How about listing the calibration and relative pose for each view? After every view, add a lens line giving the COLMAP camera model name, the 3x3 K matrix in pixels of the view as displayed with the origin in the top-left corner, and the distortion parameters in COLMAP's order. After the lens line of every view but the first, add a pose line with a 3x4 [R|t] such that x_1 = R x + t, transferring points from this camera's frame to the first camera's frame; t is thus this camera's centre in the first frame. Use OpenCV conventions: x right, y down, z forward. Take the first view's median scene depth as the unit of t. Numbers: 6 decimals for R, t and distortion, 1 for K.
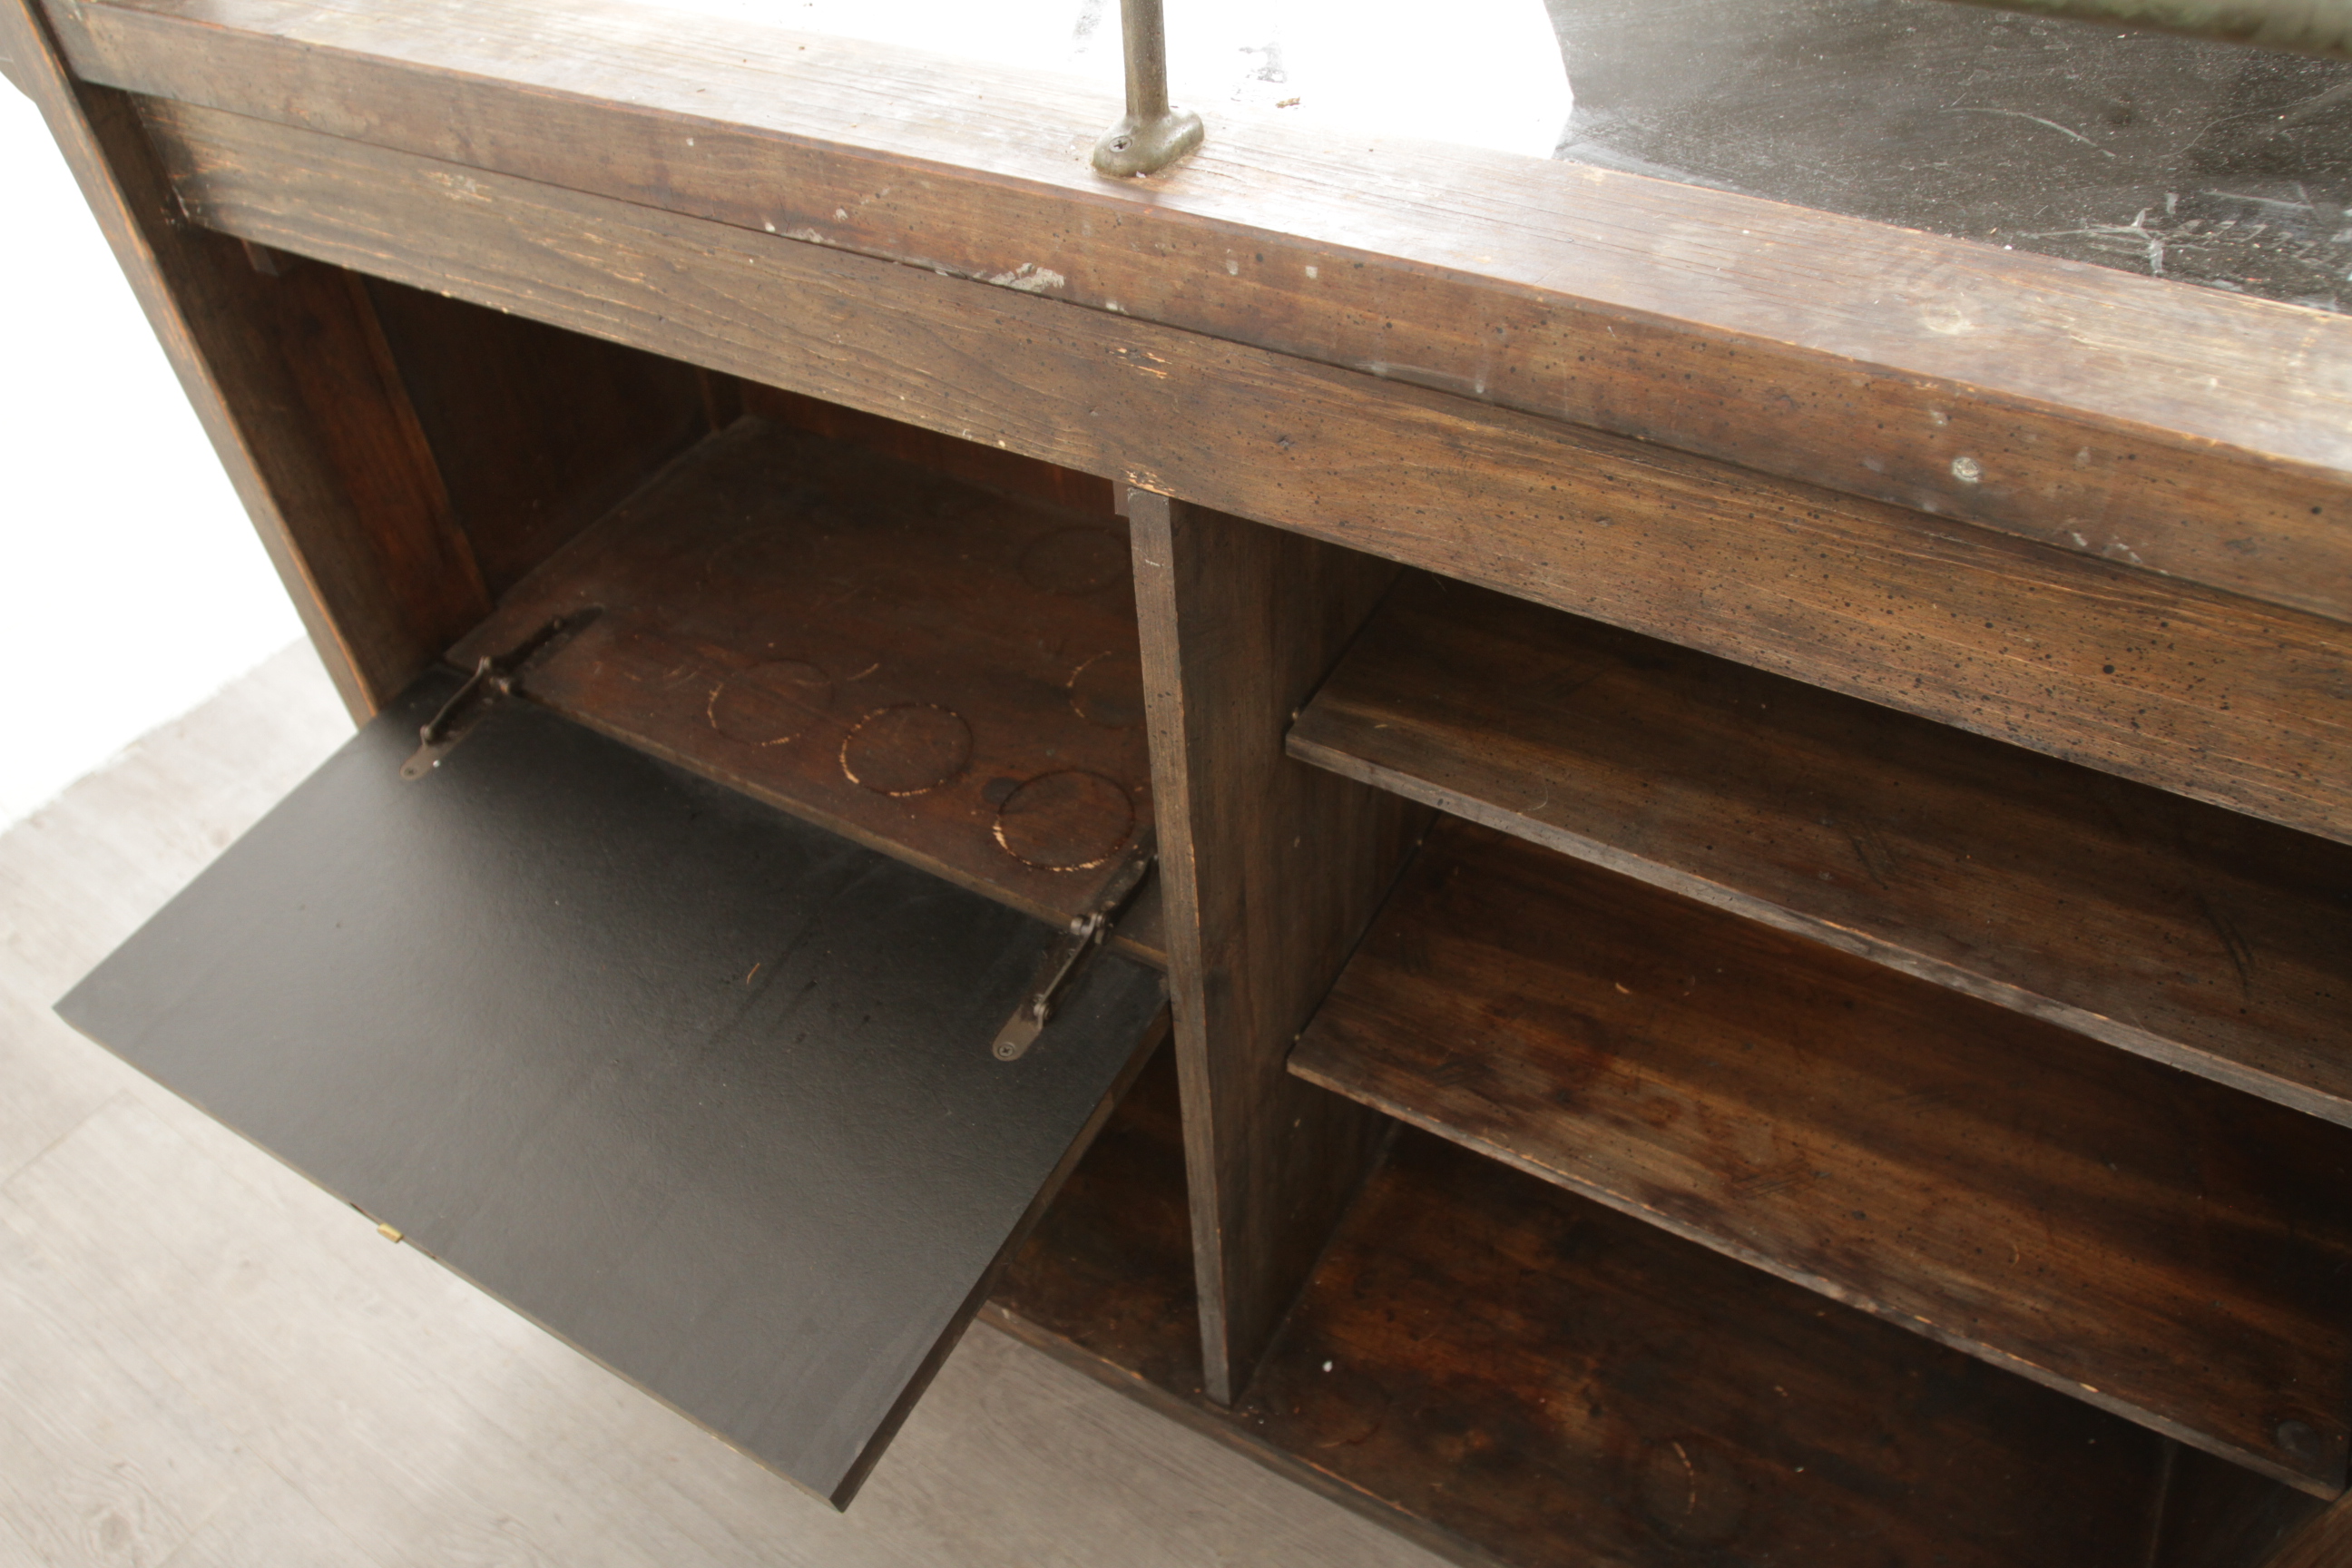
lens RADIAL K [[1707.1, 0, 1171.3], [0, 1707.1, 803.7], [0, 0, 1]] dist [-0.087666, 0.039867]
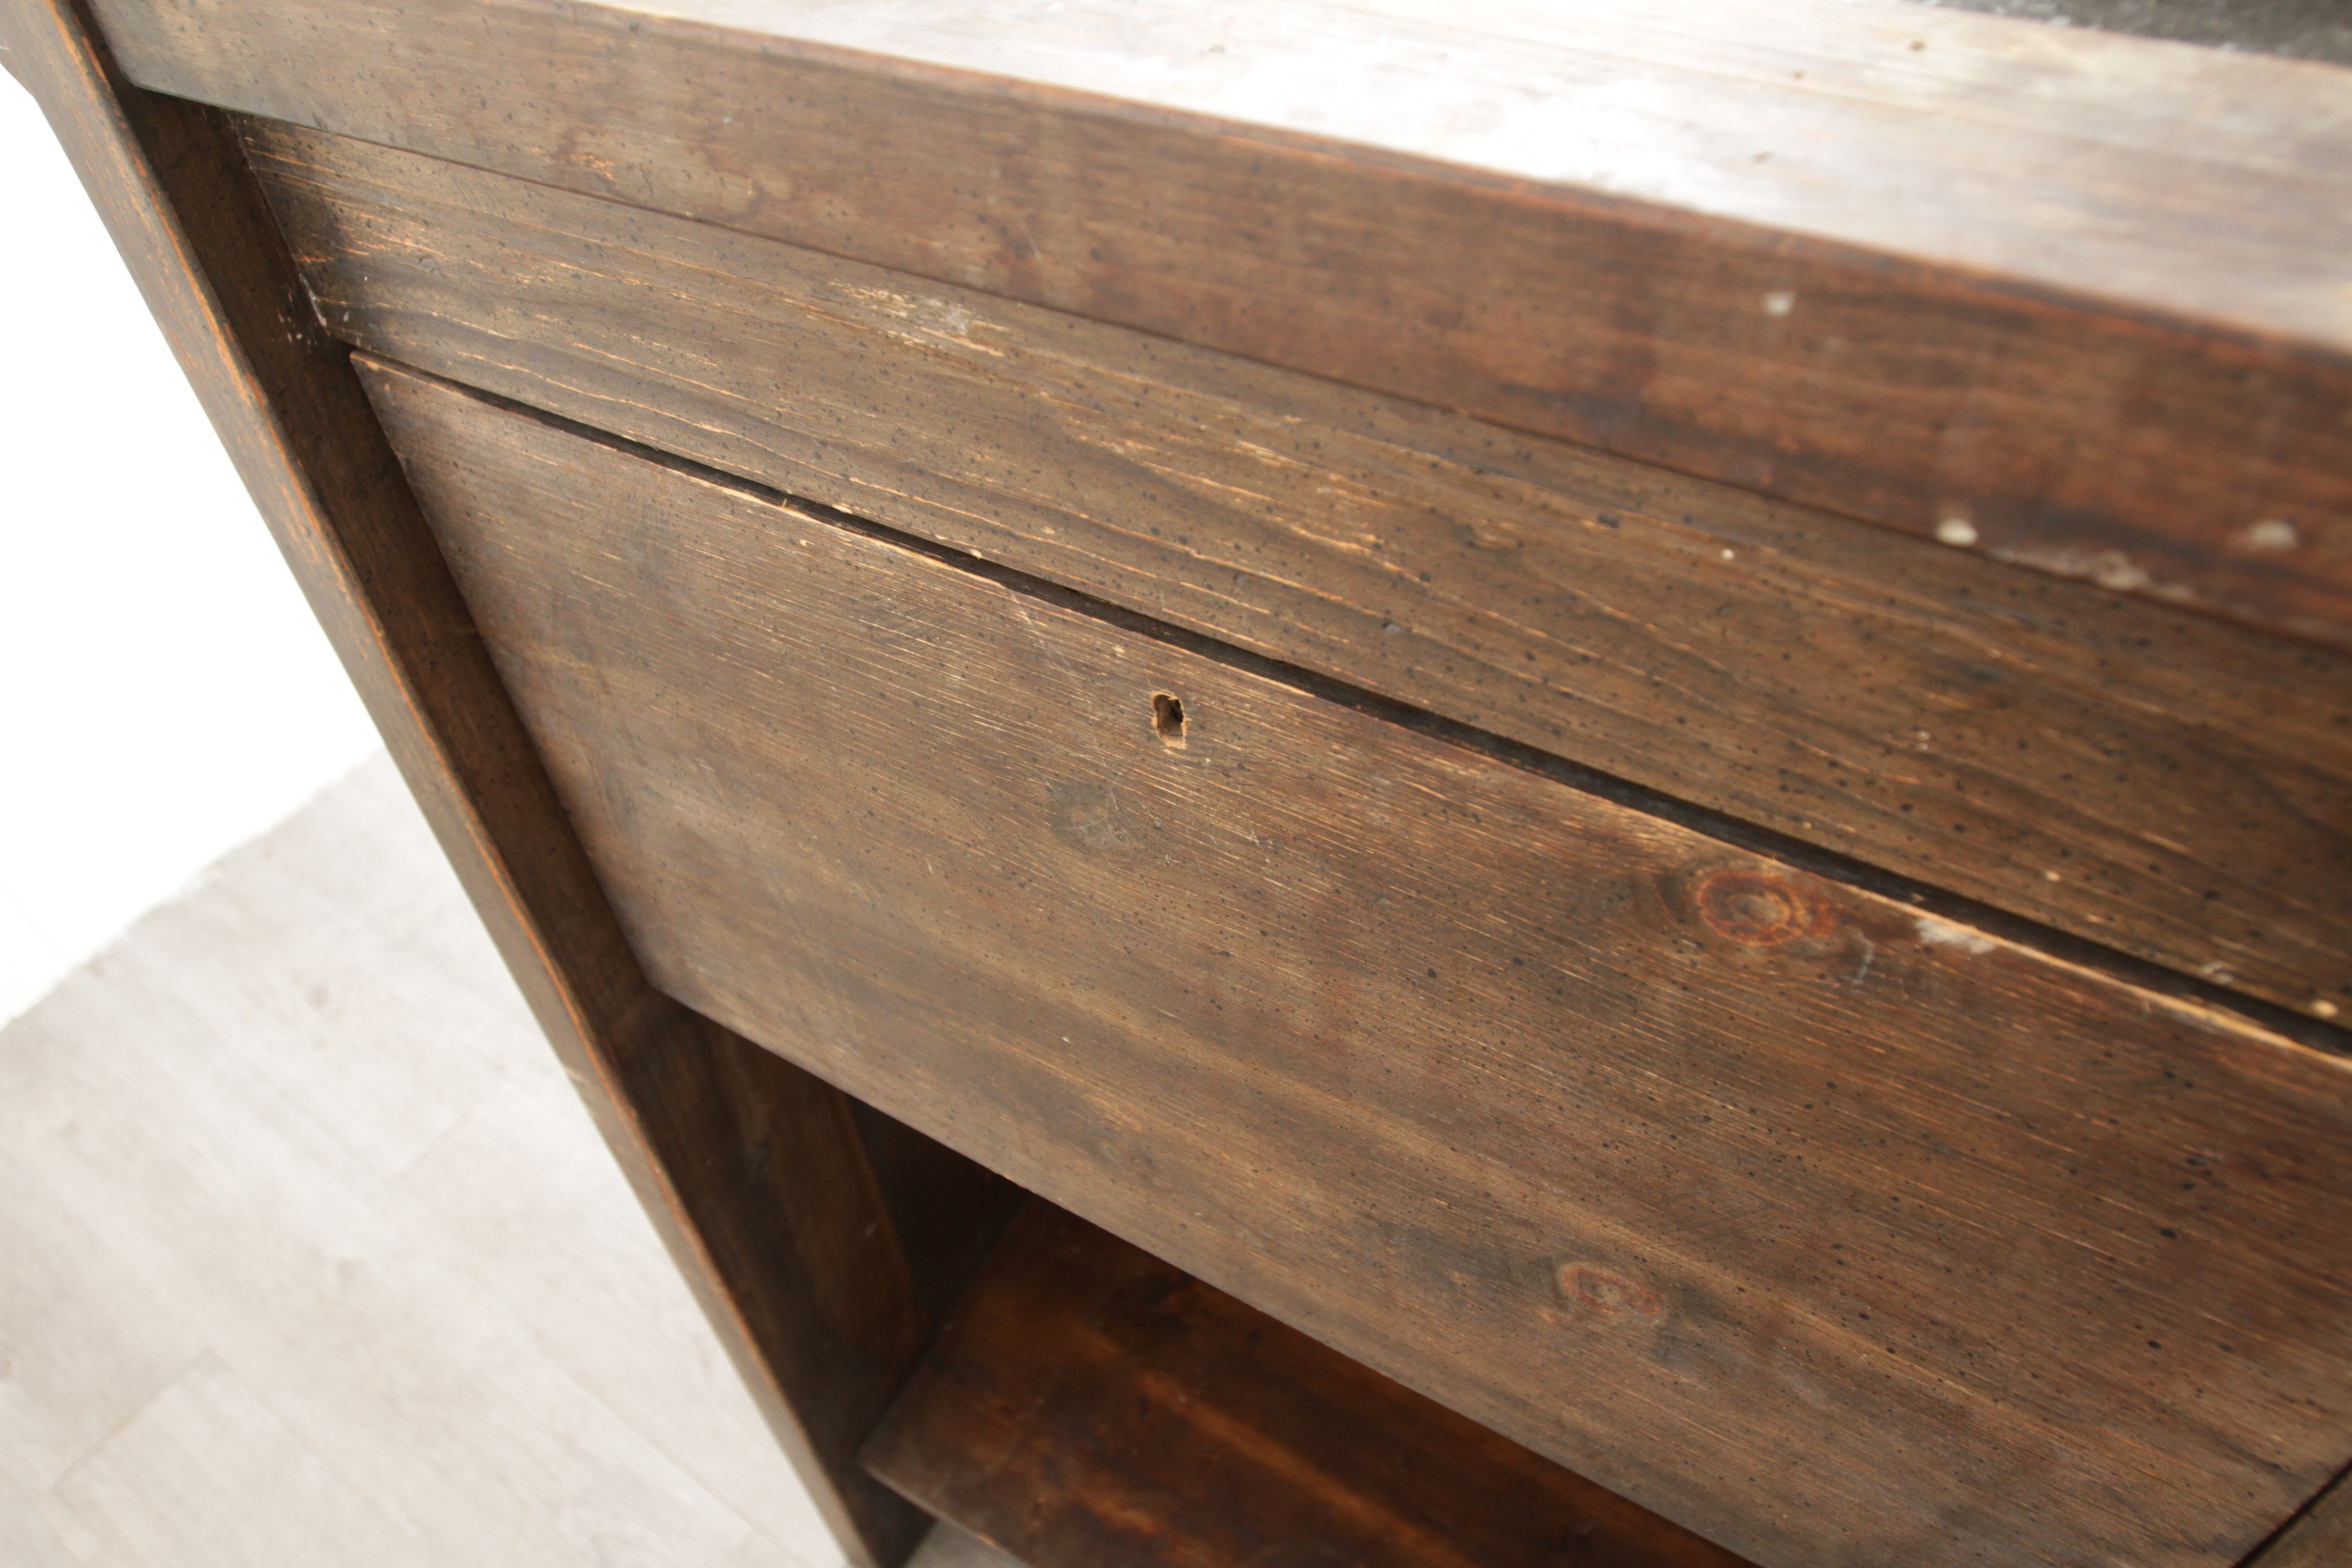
lens RADIAL K [[1707.1, 0, 1163.7], [0, 1707.1, 796.8], [0, 0, 1]] dist [-0.087666, 0.039867]
pose [[0.999342, 0.008669, -0.035225, -0.329609], [-0.008147, 0.999855, 0.014936, -0.234650], [0.035350, -0.014640, 0.999268, 0.503997]]
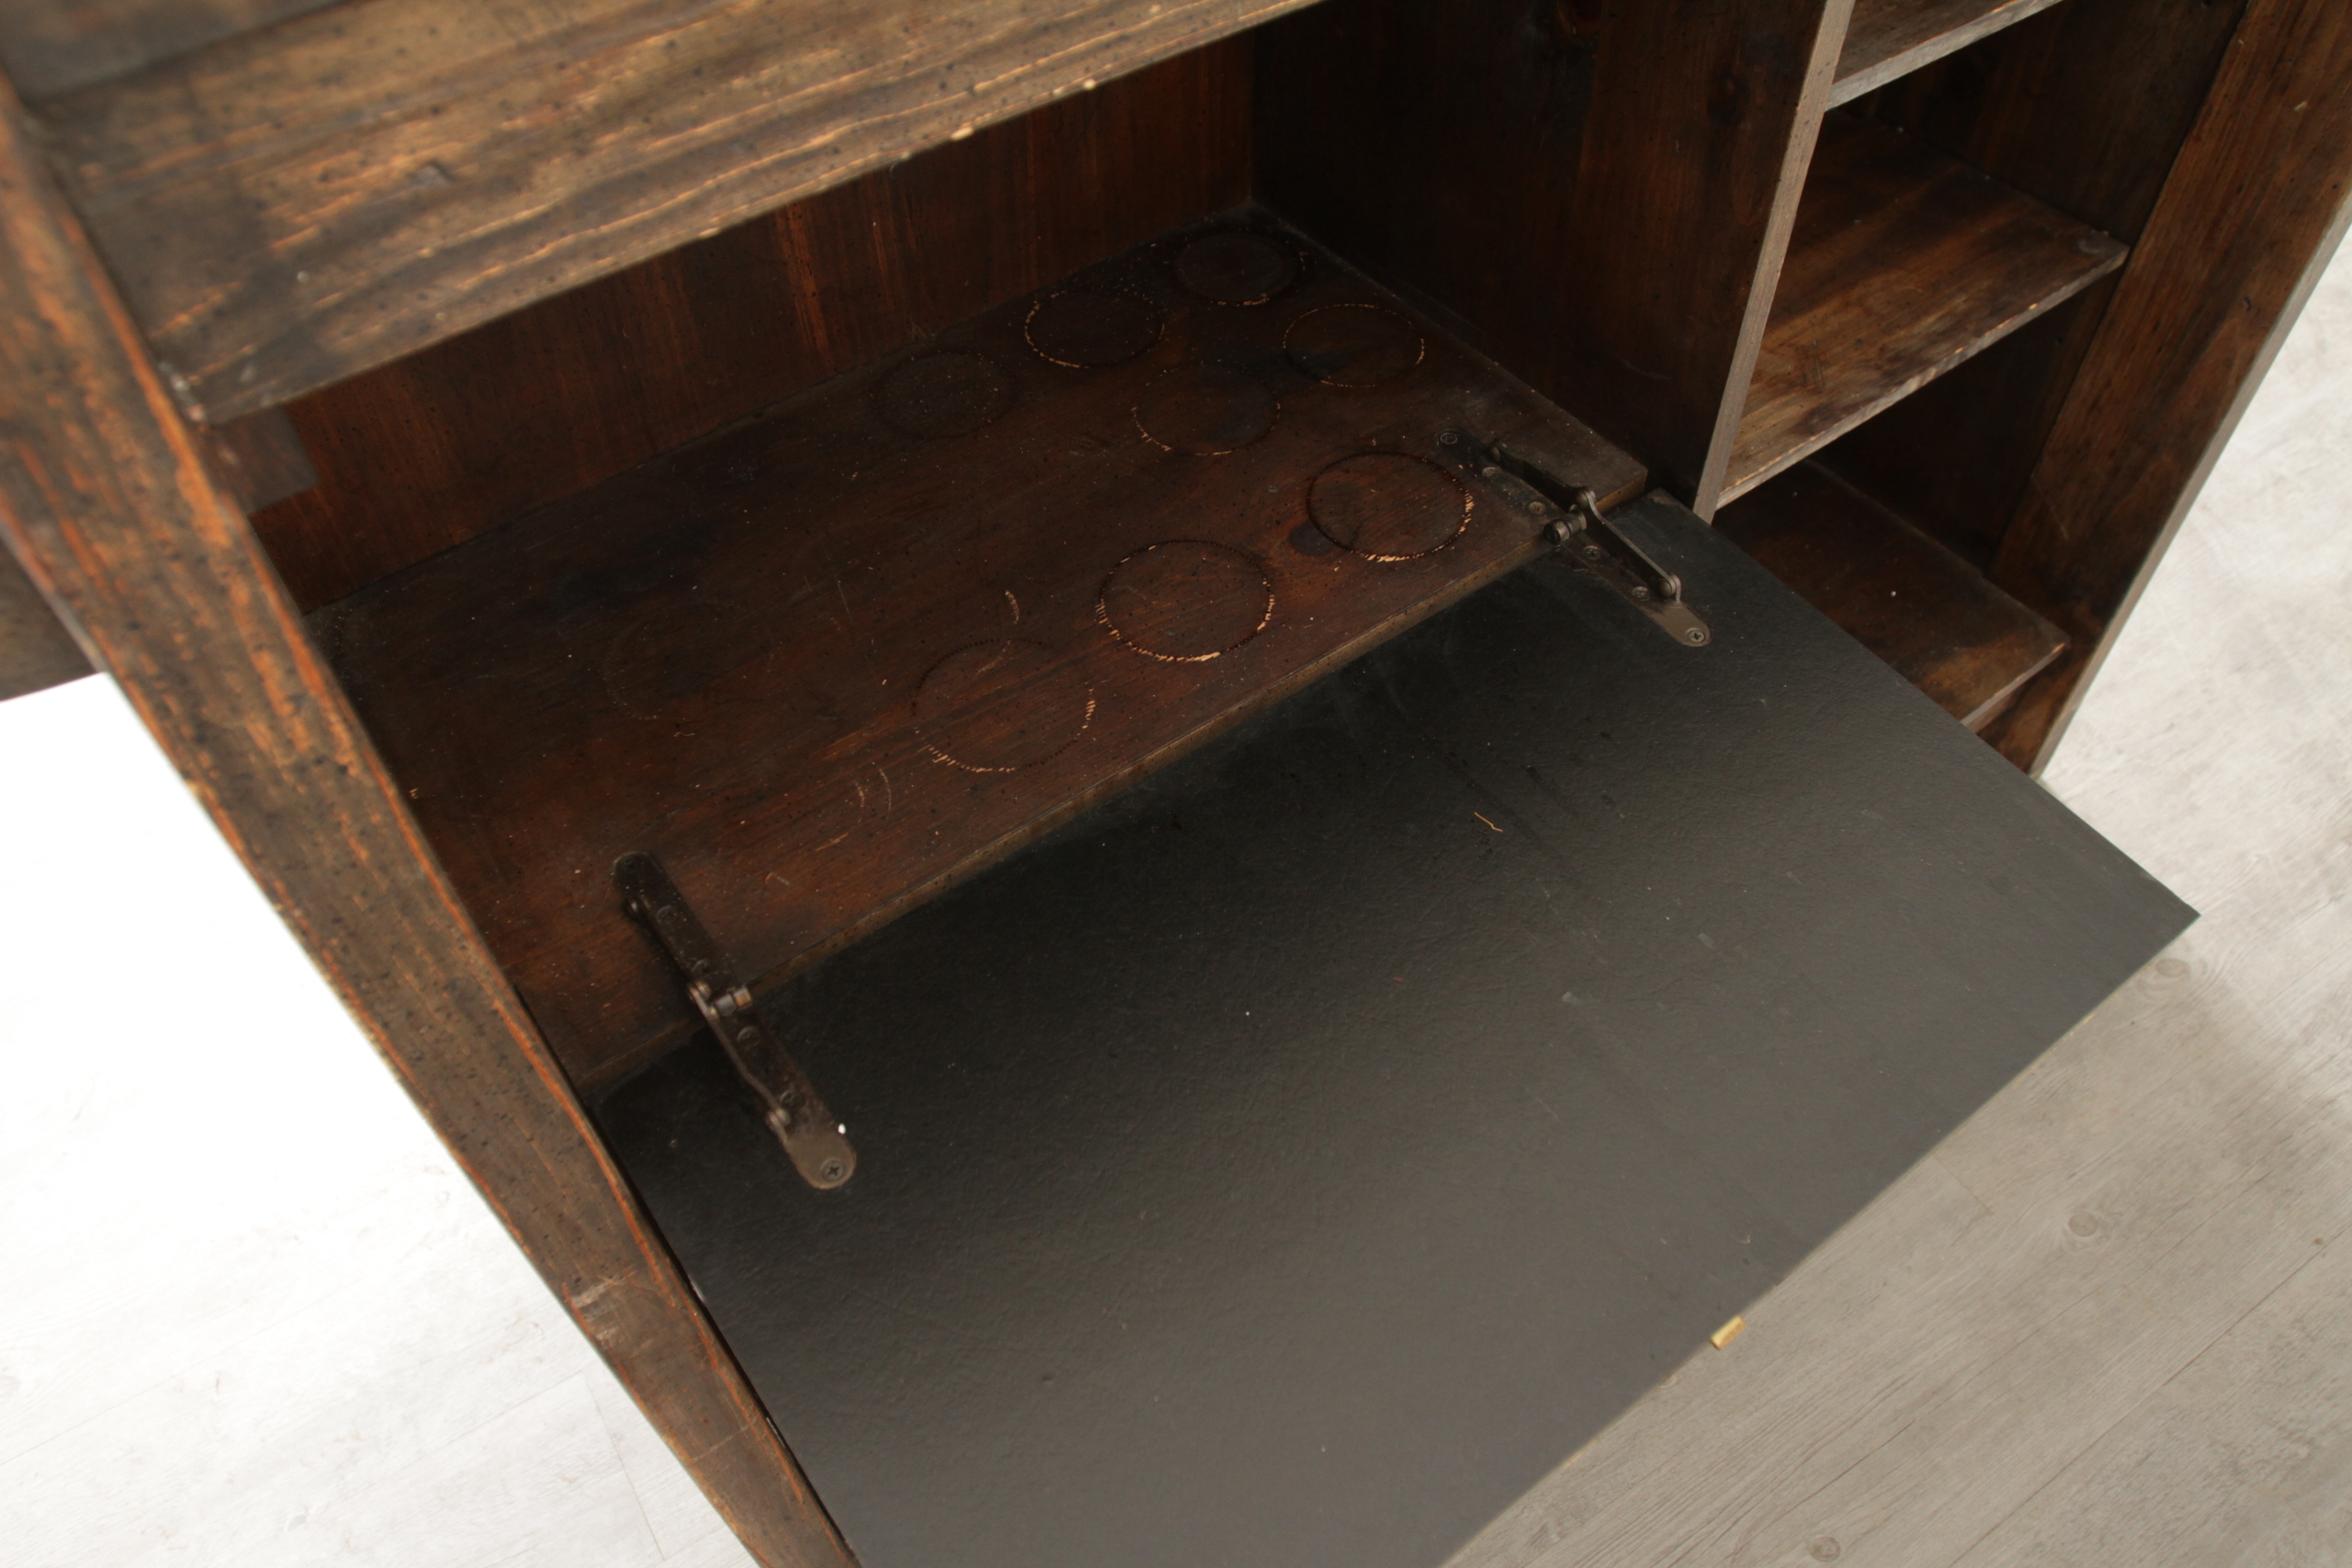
lens RADIAL K [[1707.1, 0, 1178.4], [0, 1707.1, 783.6], [0, 0, 1]] dist [-0.087666, 0.039867]
pose [[0.404605, -0.672620, 0.619578, -0.924559], [0.652388, 0.687077, 0.319867, -0.299941], [-0.640847, 0.274785, 0.716804, 0.640687]]
